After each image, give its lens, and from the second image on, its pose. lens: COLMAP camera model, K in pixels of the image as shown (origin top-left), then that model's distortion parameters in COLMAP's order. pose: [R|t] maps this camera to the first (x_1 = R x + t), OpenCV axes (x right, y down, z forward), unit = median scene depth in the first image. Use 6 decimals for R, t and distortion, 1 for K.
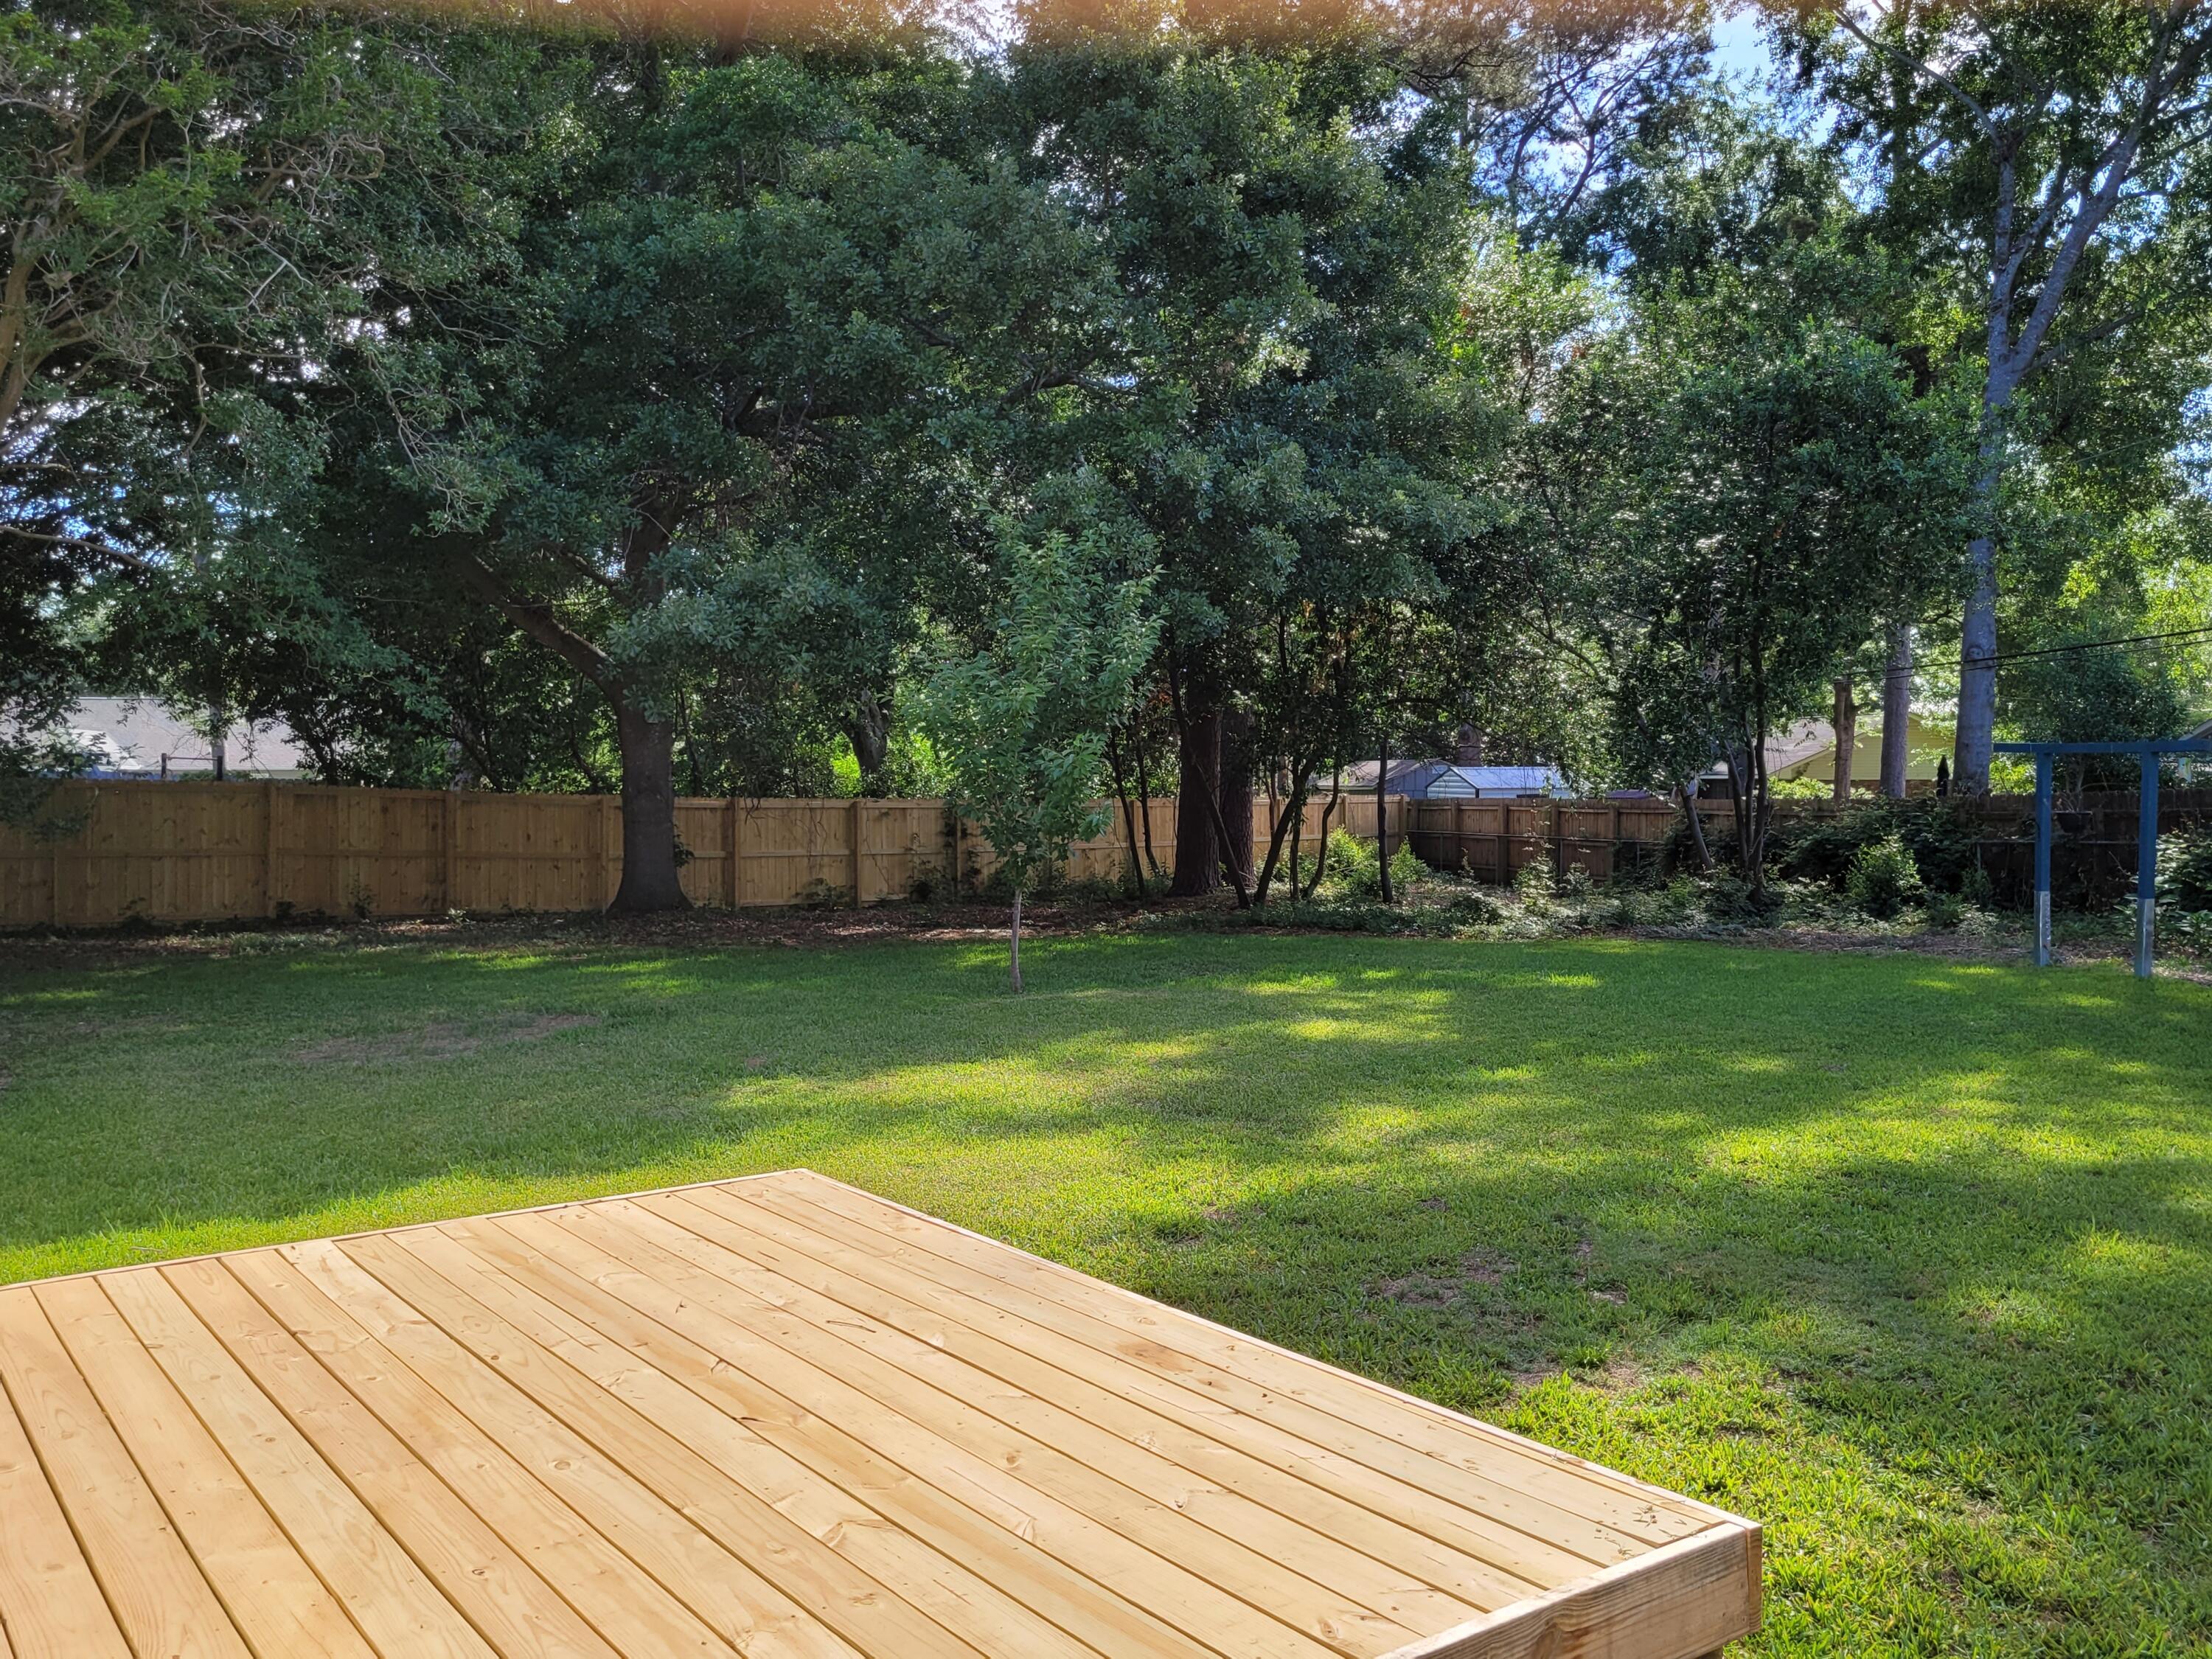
lens RADIAL K [[1662.6, 0, 1104.5], [0, 1662.6, 780.2], [0, 0, 1]] dist [0.061684, -0.047146]
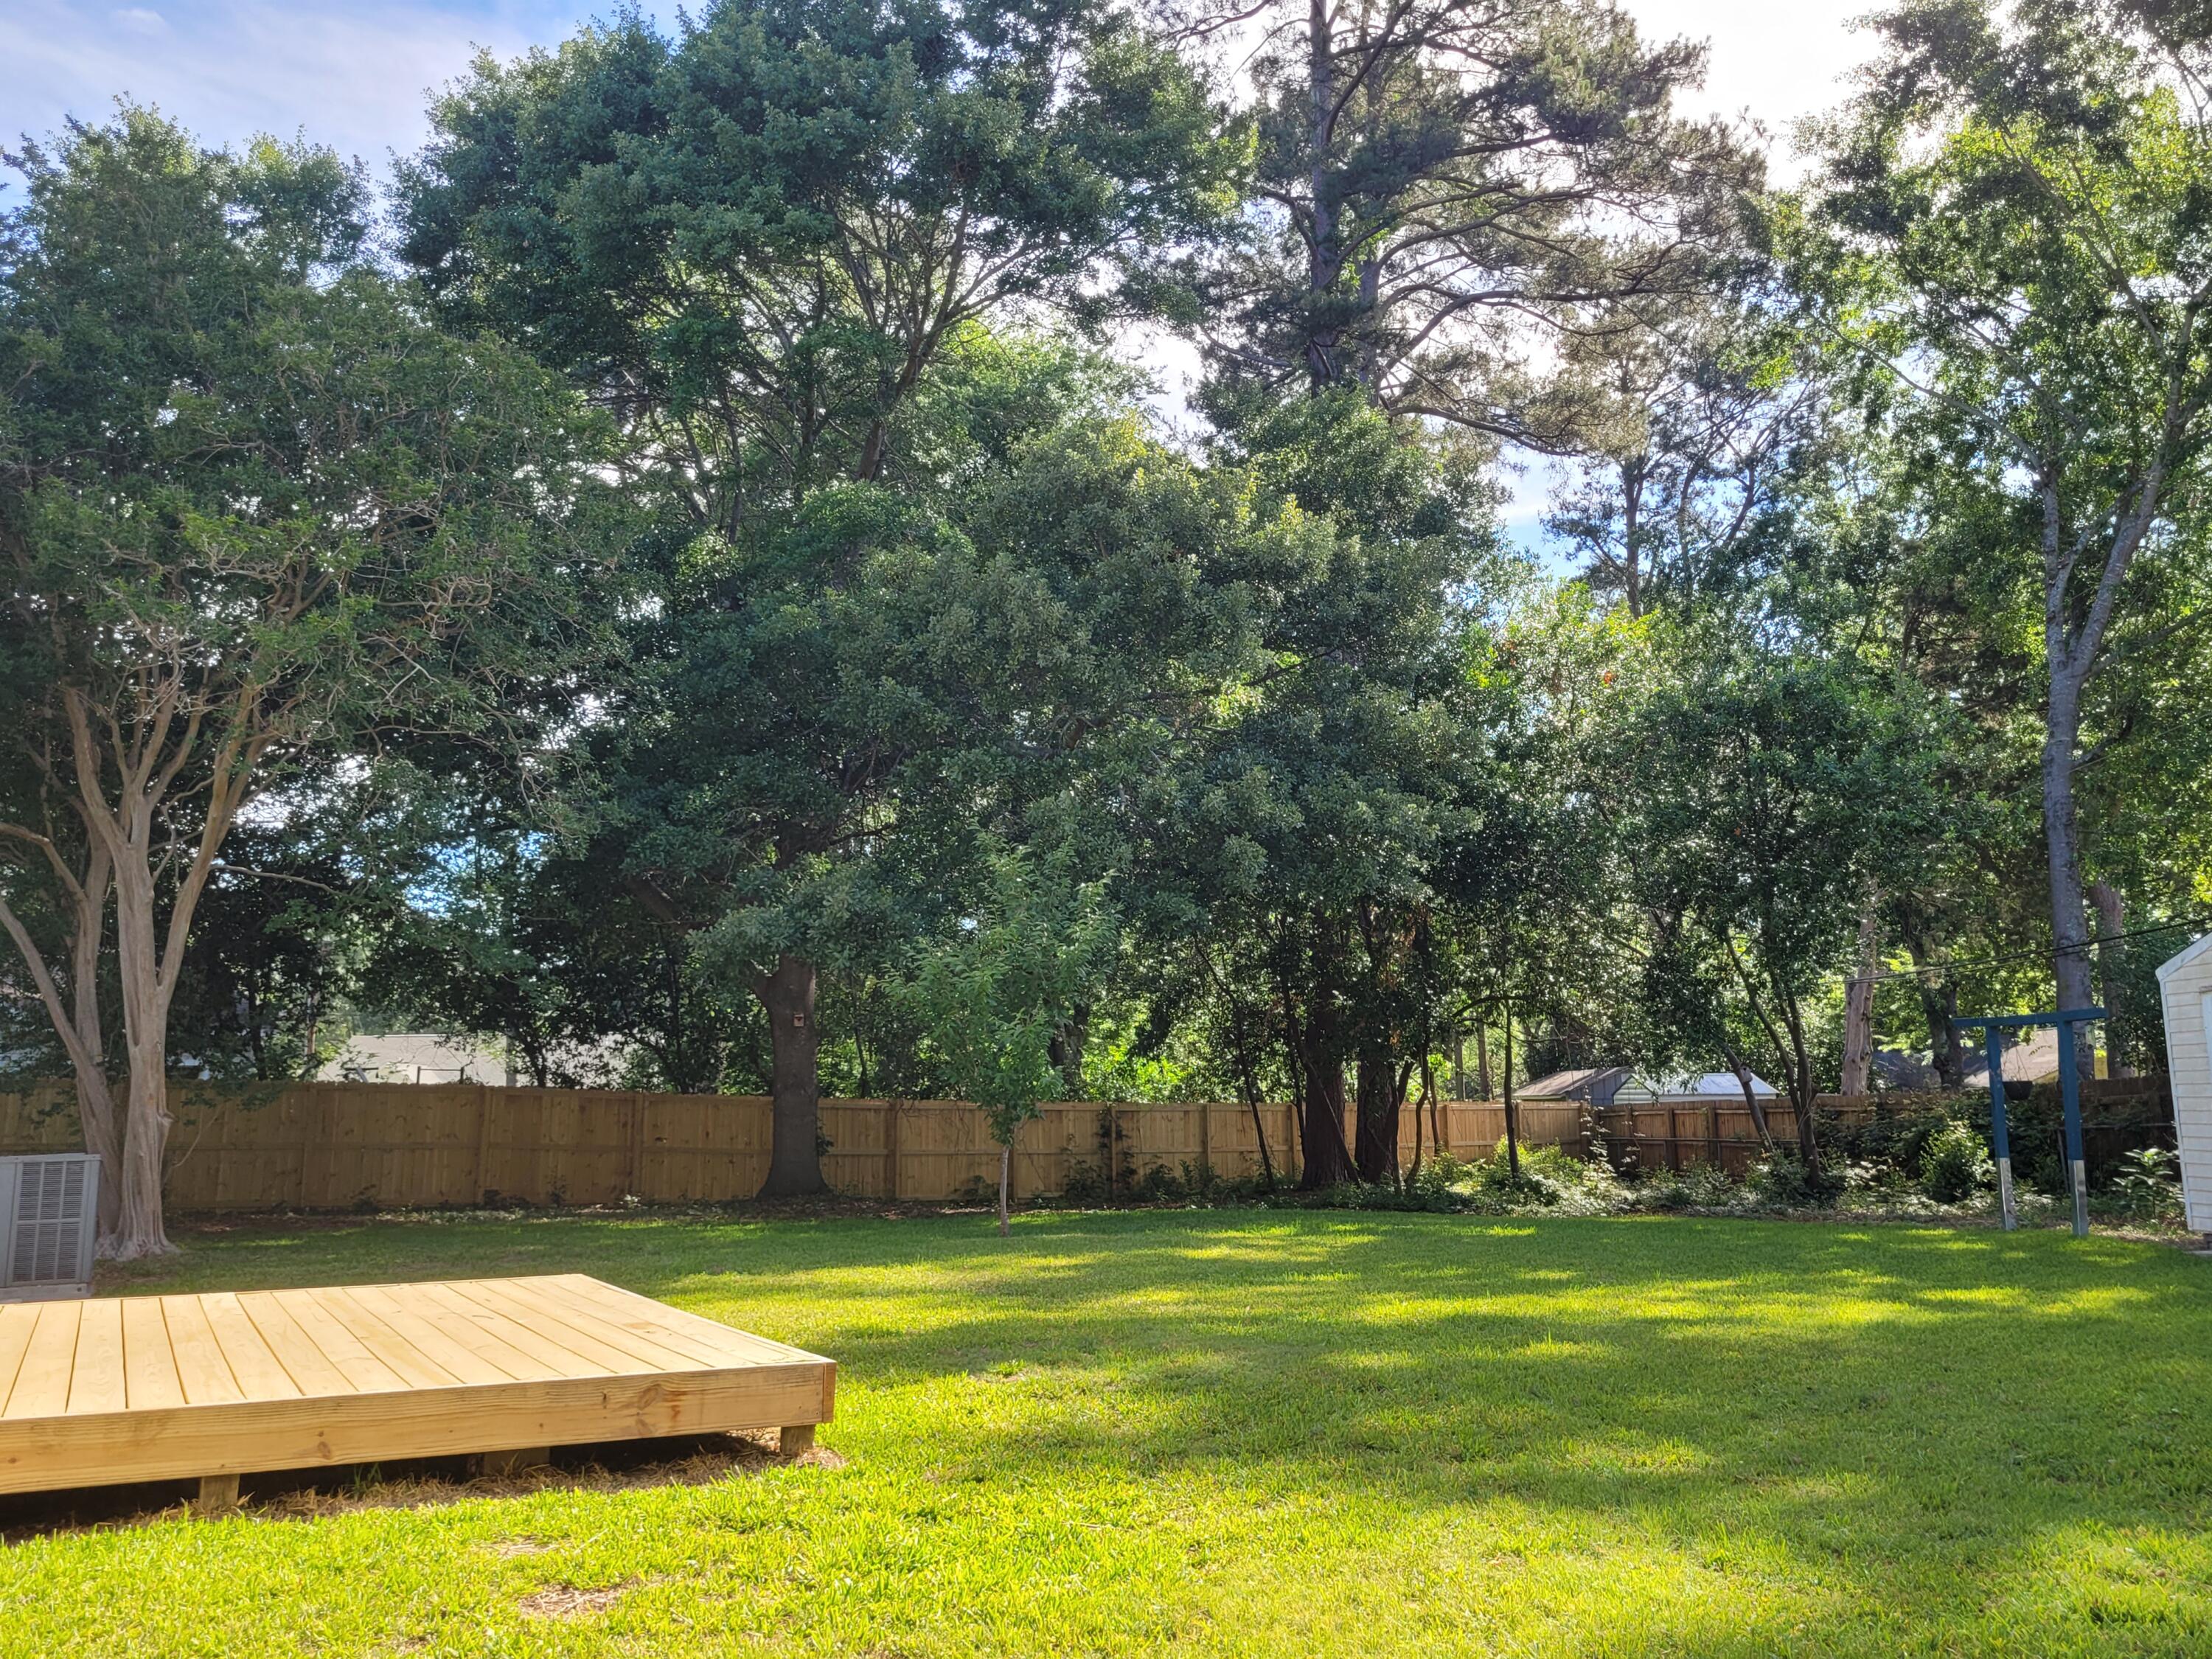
lens RADIAL K [[1619.9, 0, 1106.0], [0, 1619.9, 829.5], [0, 0, 1]] dist [0.039235, -0.000376]
pose [[0.989394, -0.031668, -0.141765, 0.102687], [0.007744, 0.986058, -0.166225, 0.019817], [0.145053, 0.163364, 0.975844, -0.078669]]
